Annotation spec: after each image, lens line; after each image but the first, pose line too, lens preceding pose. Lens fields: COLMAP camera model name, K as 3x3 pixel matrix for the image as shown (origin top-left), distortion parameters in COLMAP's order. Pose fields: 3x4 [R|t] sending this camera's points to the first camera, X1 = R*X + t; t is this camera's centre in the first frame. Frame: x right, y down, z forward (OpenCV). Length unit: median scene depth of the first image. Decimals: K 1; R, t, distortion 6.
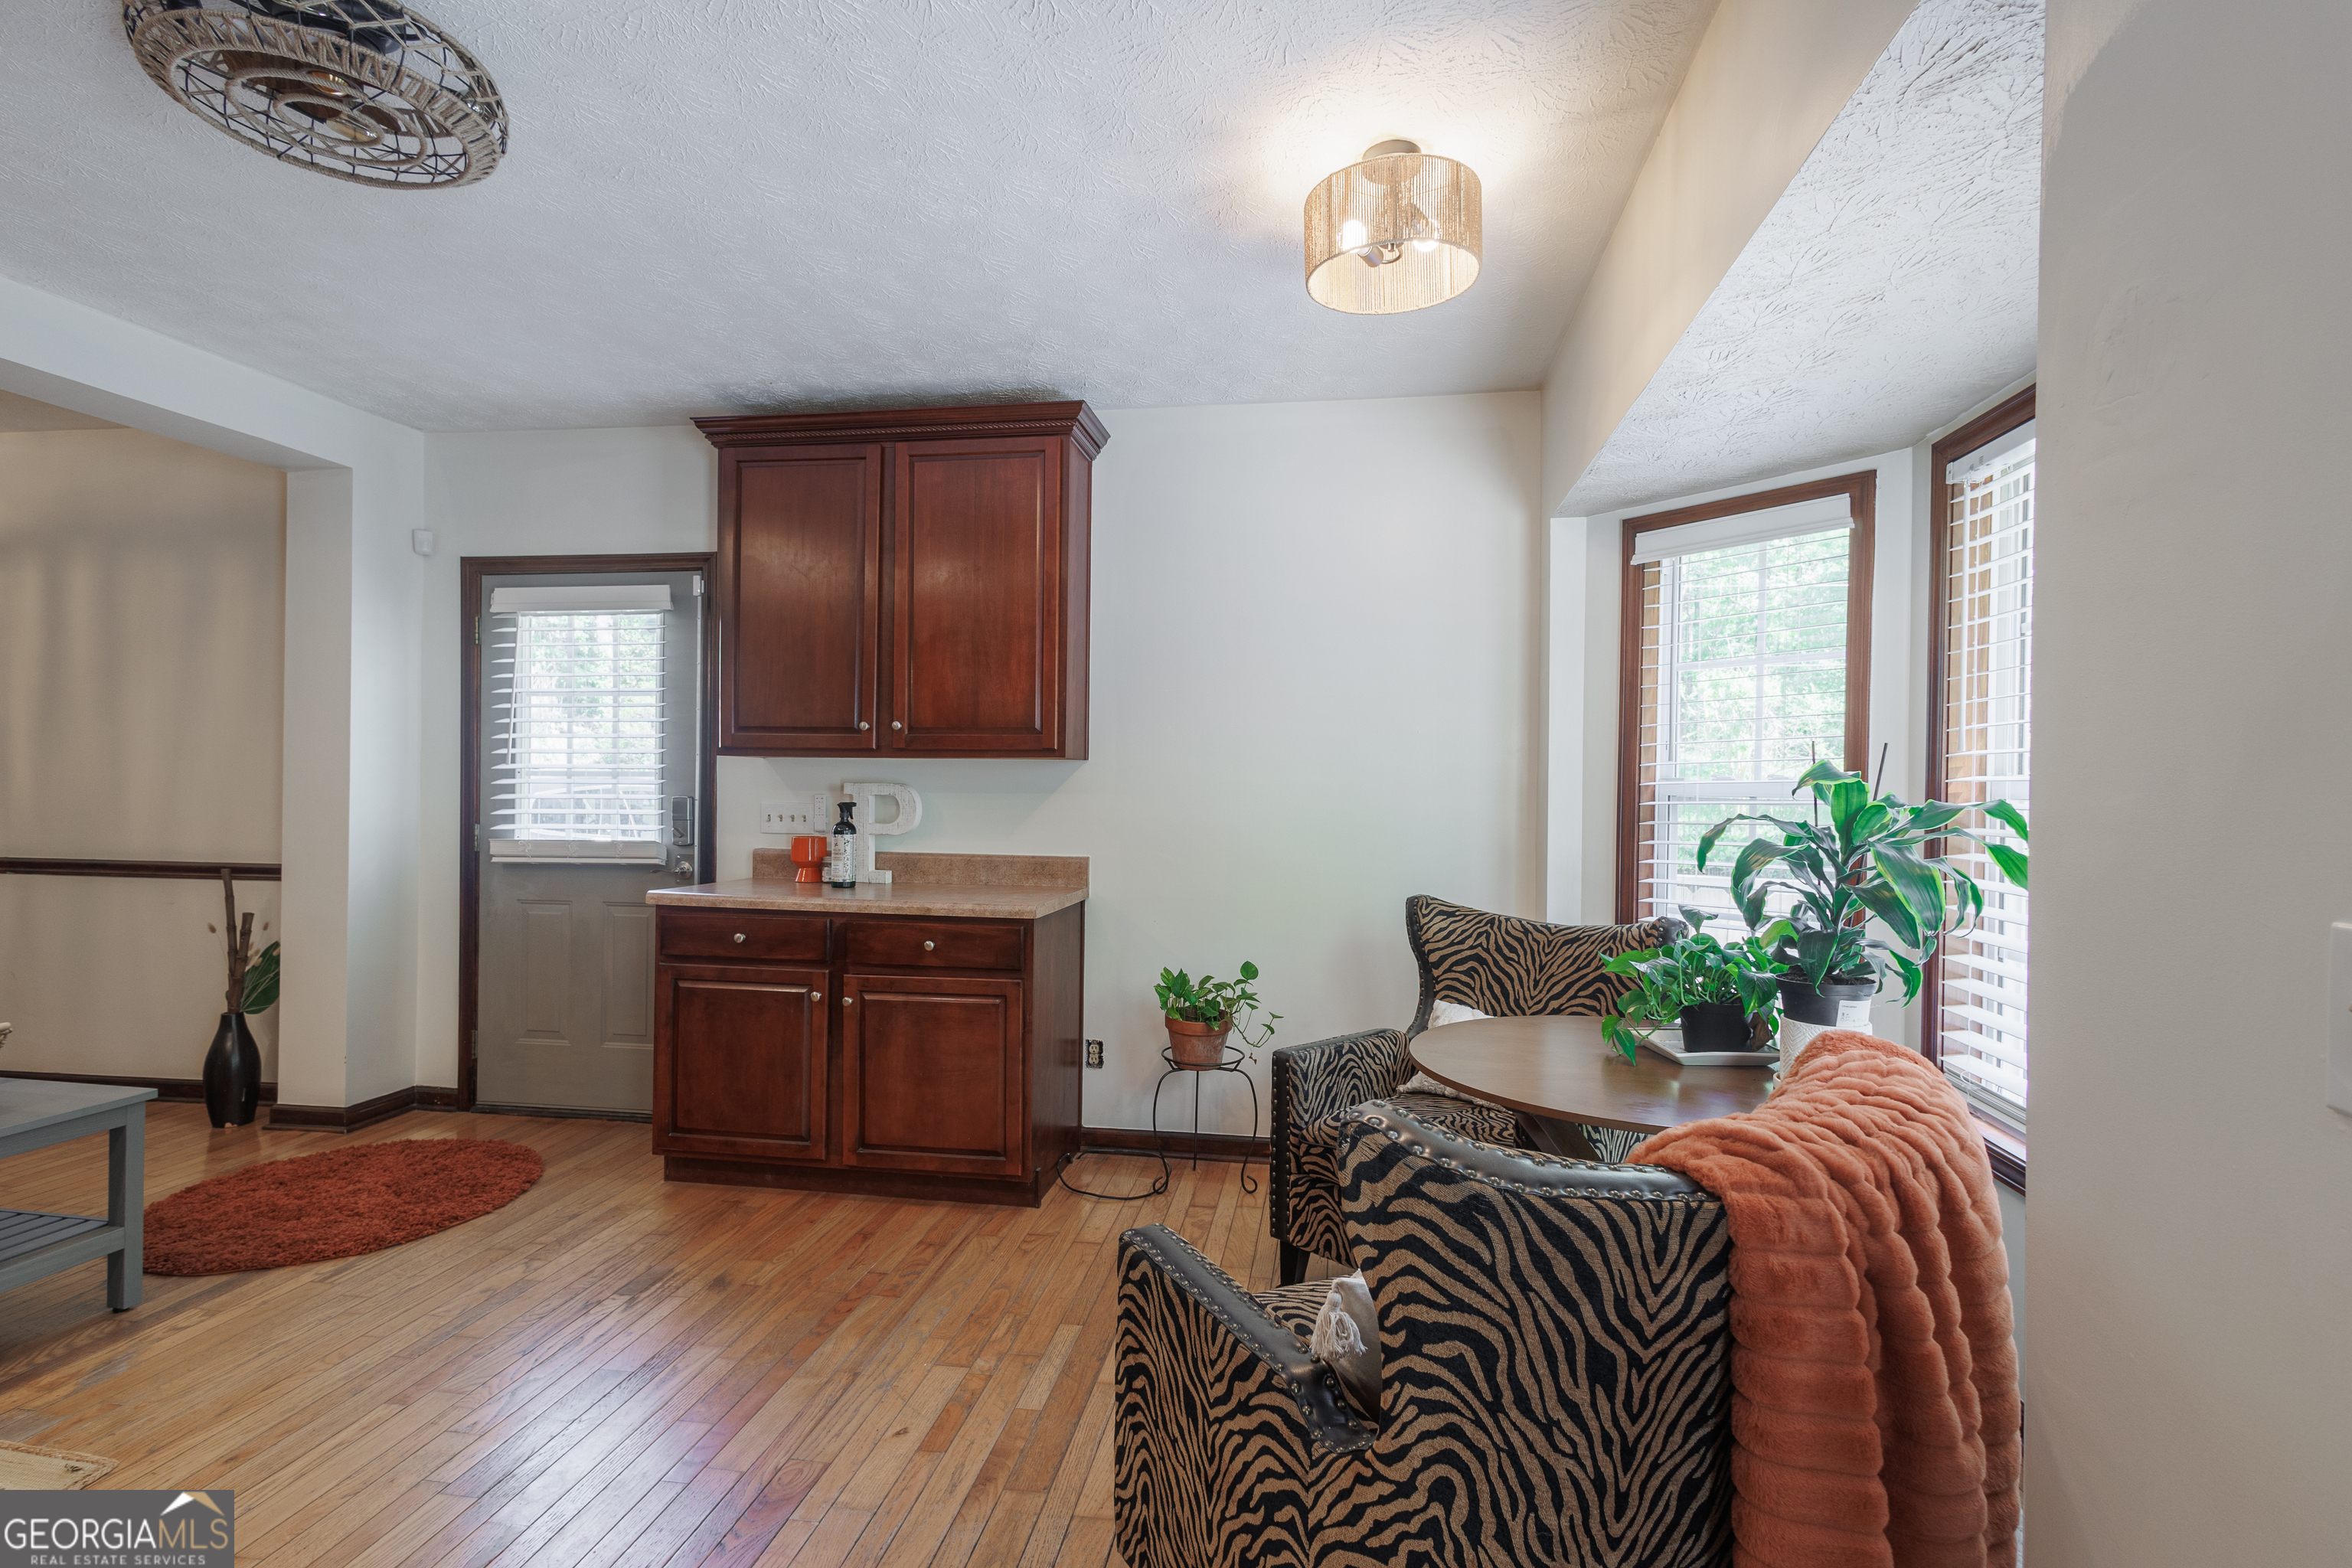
lens RADIAL K [[1103.4, 0, 1163.6], [0, 1103.4, 791.9], [0, 0, 1]] dist [0.010368, -0.001502]
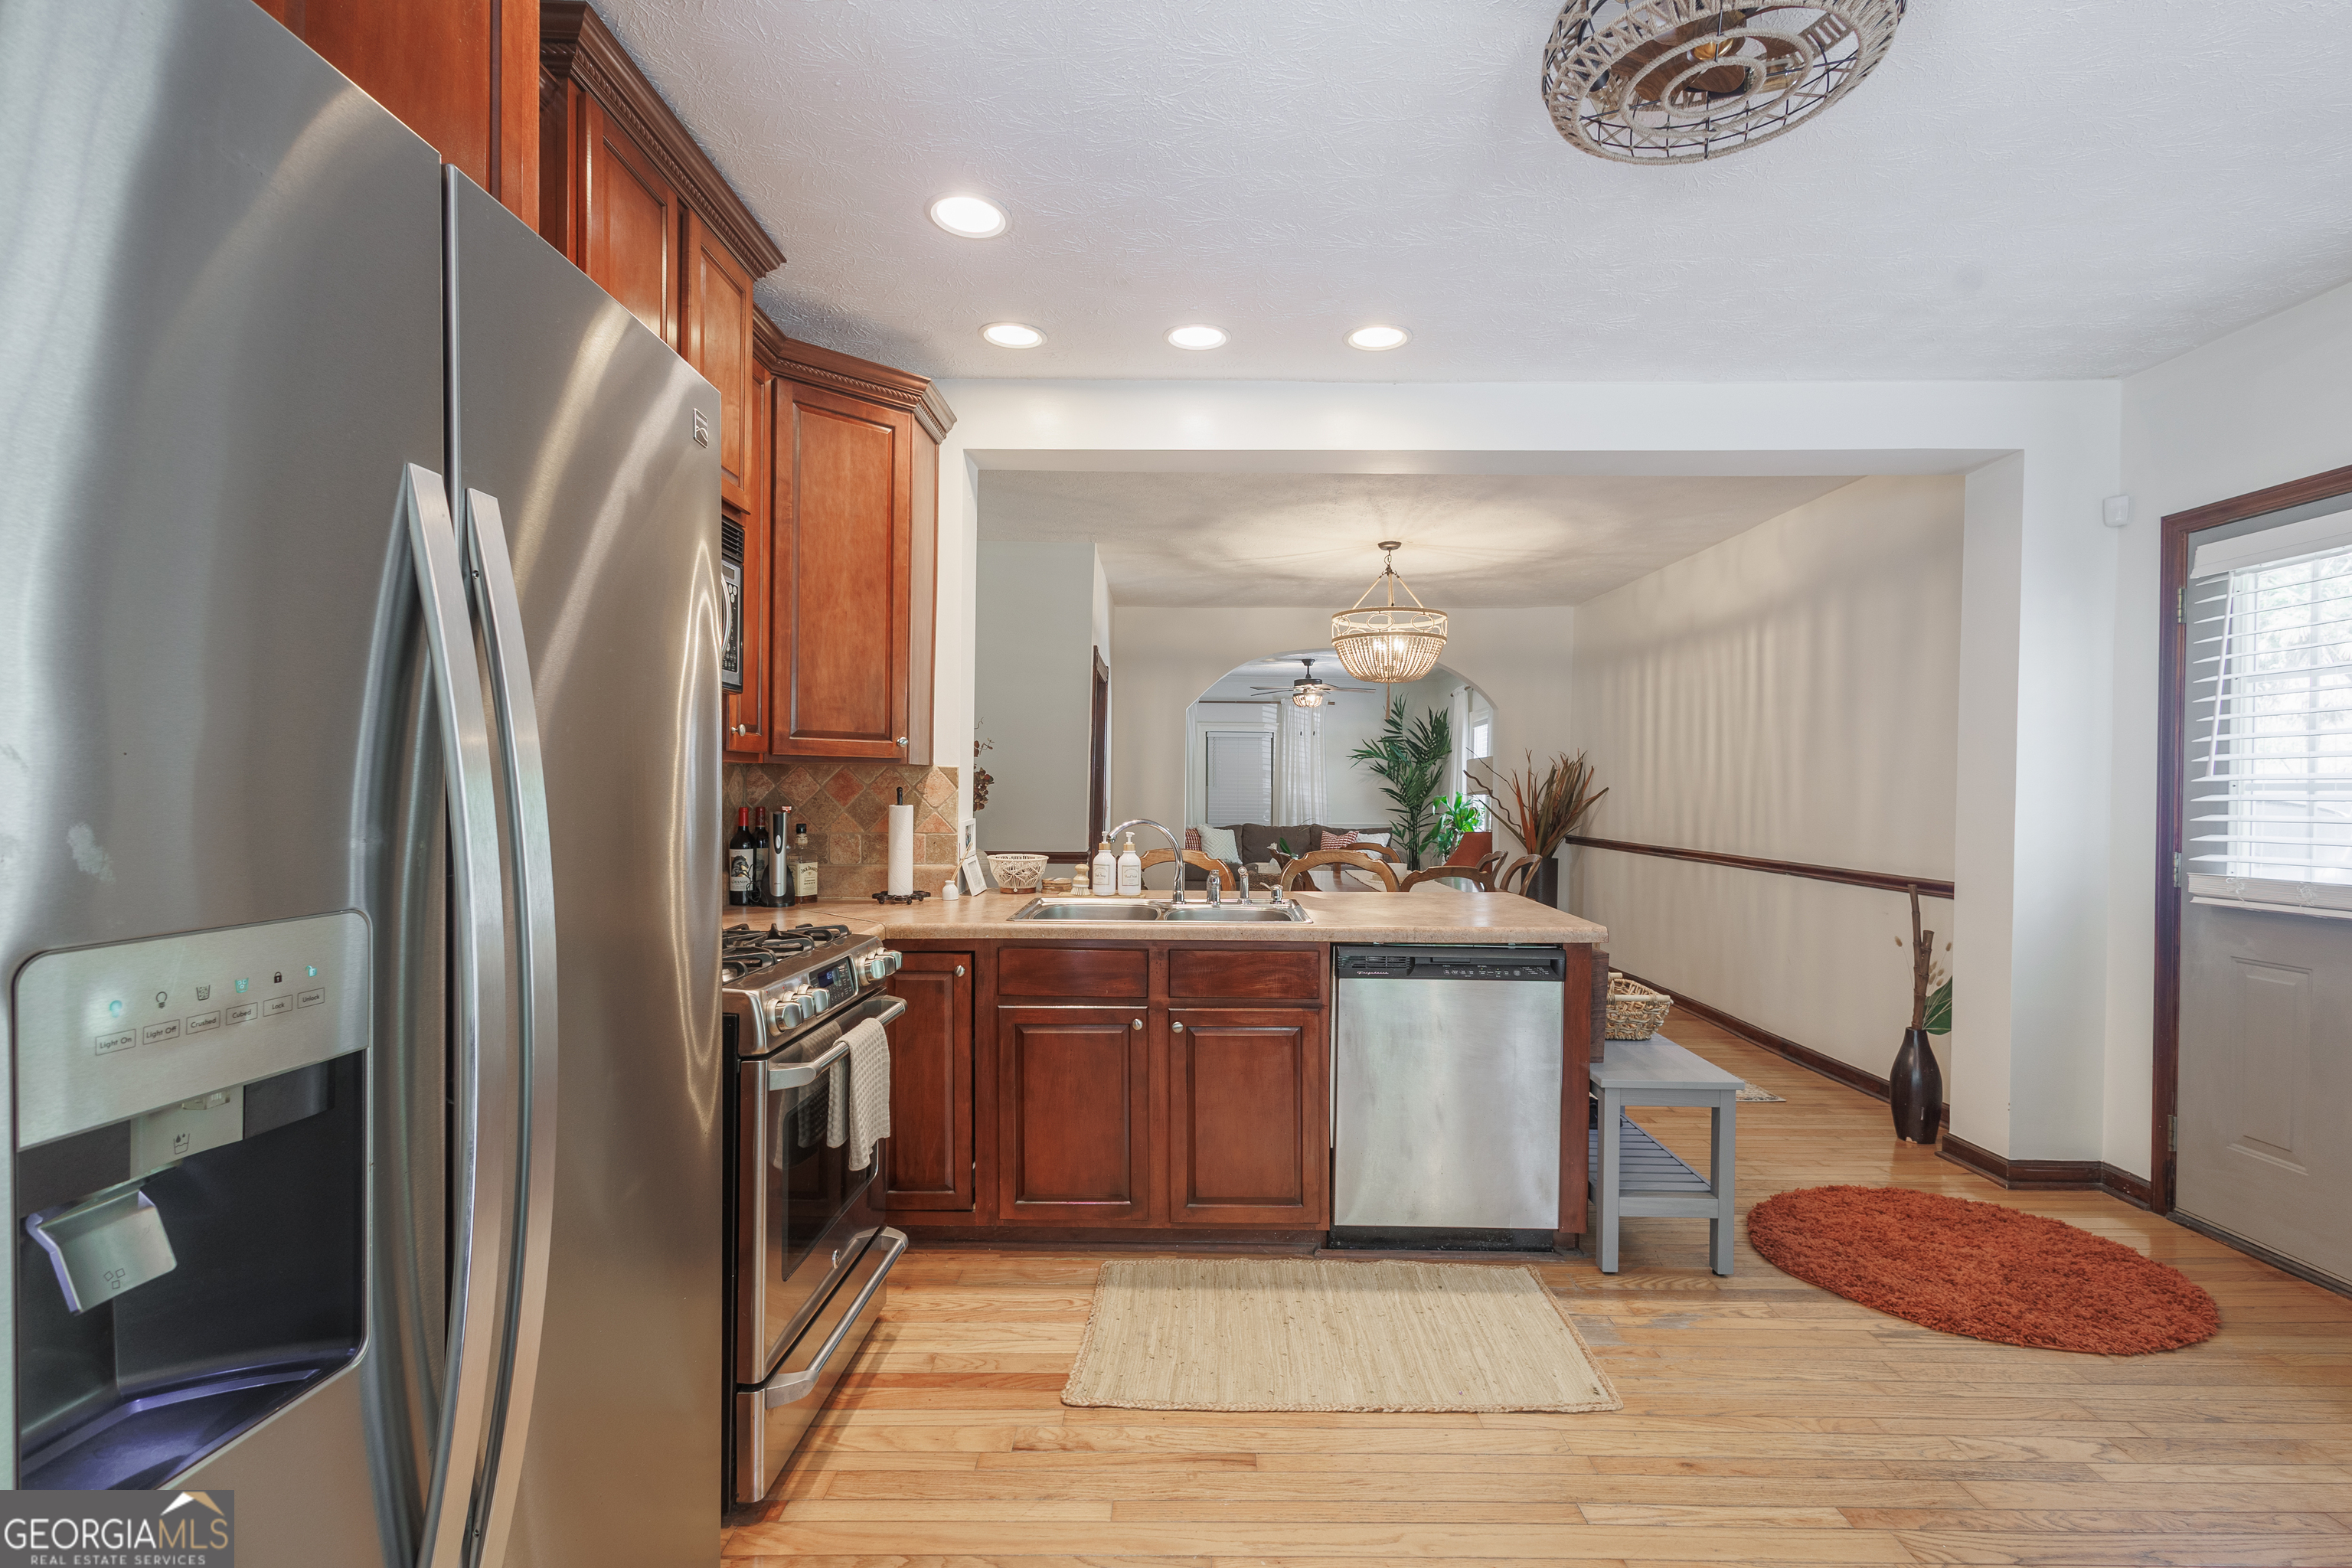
lens RADIAL K [[1103.4, 0, 1163.6], [0, 1103.4, 791.9], [0, 0, 1]] dist [0.010368, -0.001502]
pose [[0.167379, -0.004731, -0.985881, 0.037205], [-0.012552, 0.999897, -0.006929, 0.000732], [0.985813, 0.013534, 0.167303, 0.166476]]
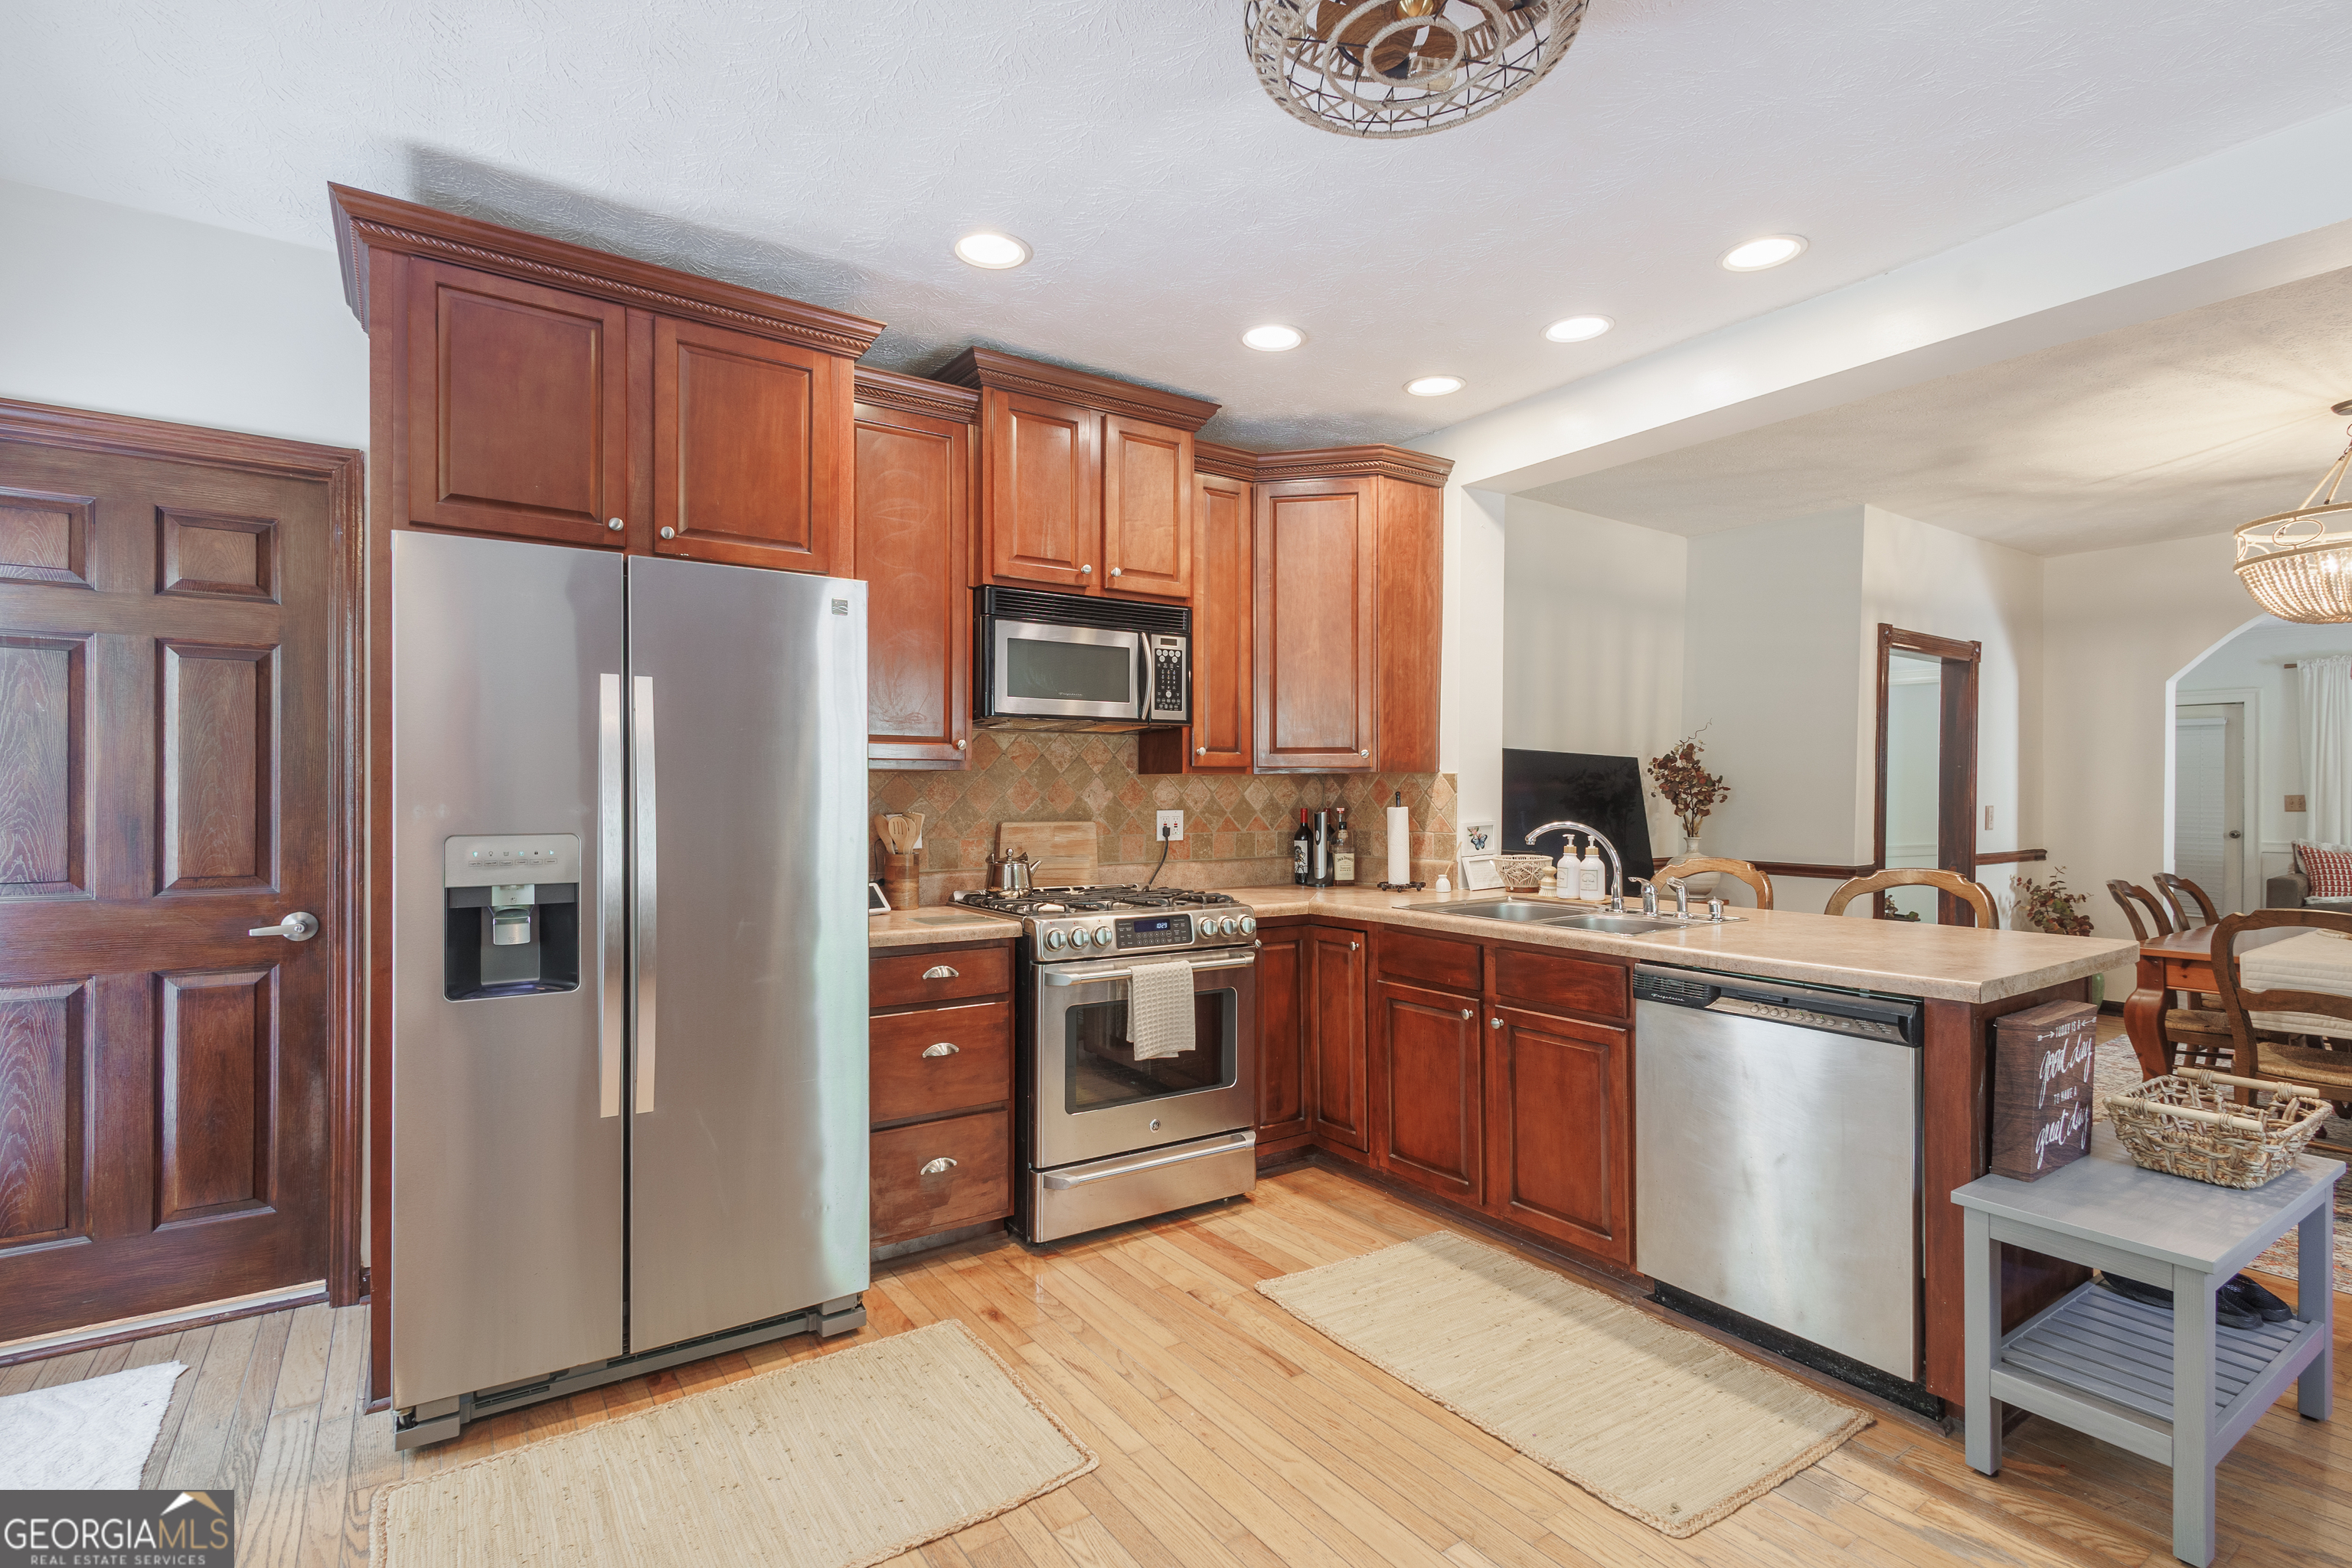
lens RADIAL K [[1094.7, 0, 1184.6], [0, 1094.7, 789.7], [0, 0, 1]] dist [0.009982, -0.000358]
pose [[-0.709178, -0.011911, -0.704929, -0.002926], [-0.012693, 0.999911, -0.004126, -0.001335], [0.704915, 0.006022, -0.709266, 0.644796]]
